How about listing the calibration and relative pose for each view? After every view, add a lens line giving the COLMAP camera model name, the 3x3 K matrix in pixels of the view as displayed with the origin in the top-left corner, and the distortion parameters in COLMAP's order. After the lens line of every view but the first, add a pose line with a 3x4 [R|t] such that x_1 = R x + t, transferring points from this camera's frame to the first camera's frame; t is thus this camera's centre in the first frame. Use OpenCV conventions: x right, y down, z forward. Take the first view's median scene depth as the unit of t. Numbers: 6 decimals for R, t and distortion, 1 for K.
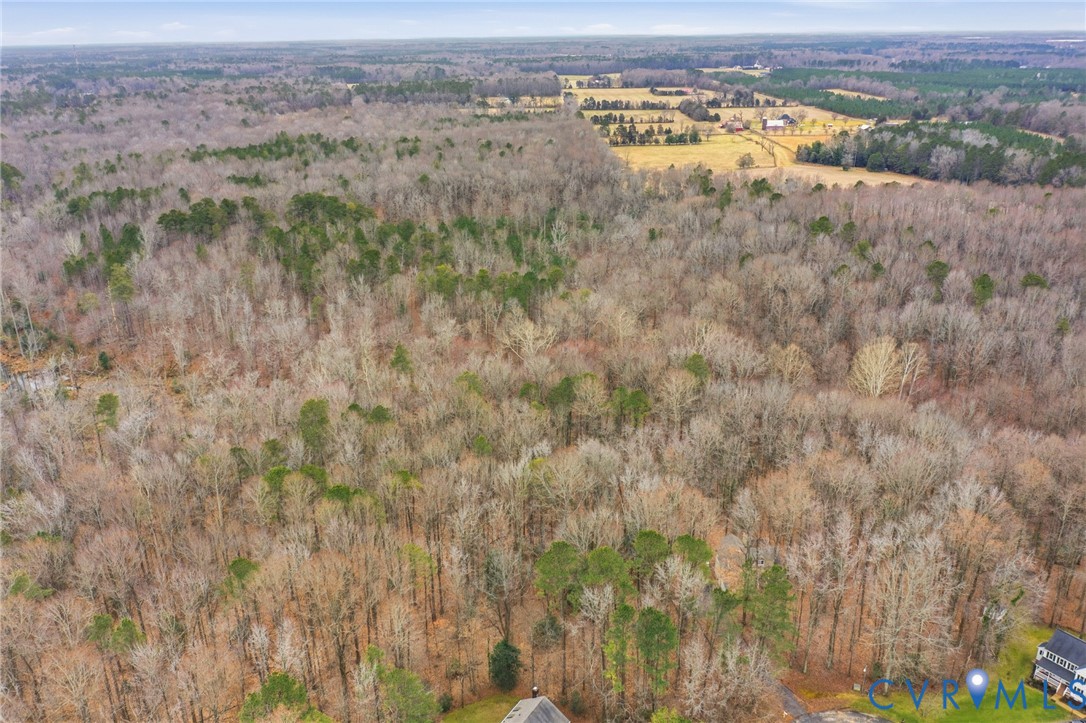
lens RADIAL K [[942.3, 0, 543.0], [0, 942.3, 361.5], [0, 0, 1]] dist [-0.013058, 0.002469]
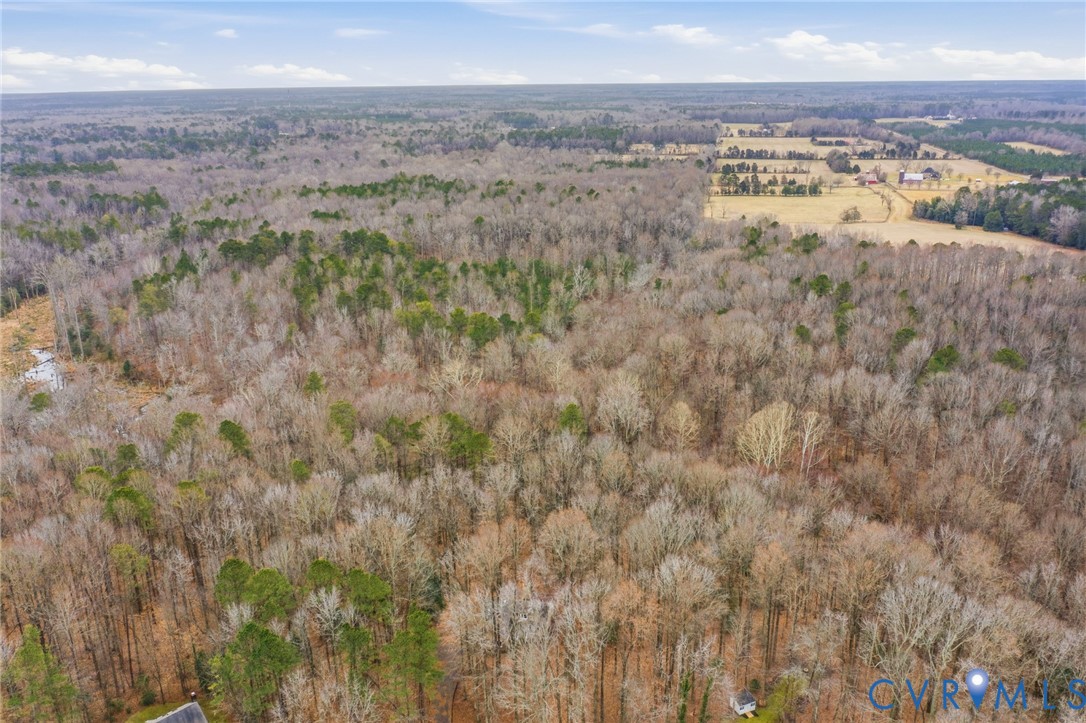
lens RADIAL K [[942.3, 0, 543.0], [0, 942.3, 361.5], [0, 0, 1]] dist [-0.013058, 0.002469]
pose [[0.967040, 0.073587, -0.243761, 0.126132], [-0.084682, 0.995781, -0.035336, -0.004921], [0.240132, 0.054814, 0.969191, 0.011579]]
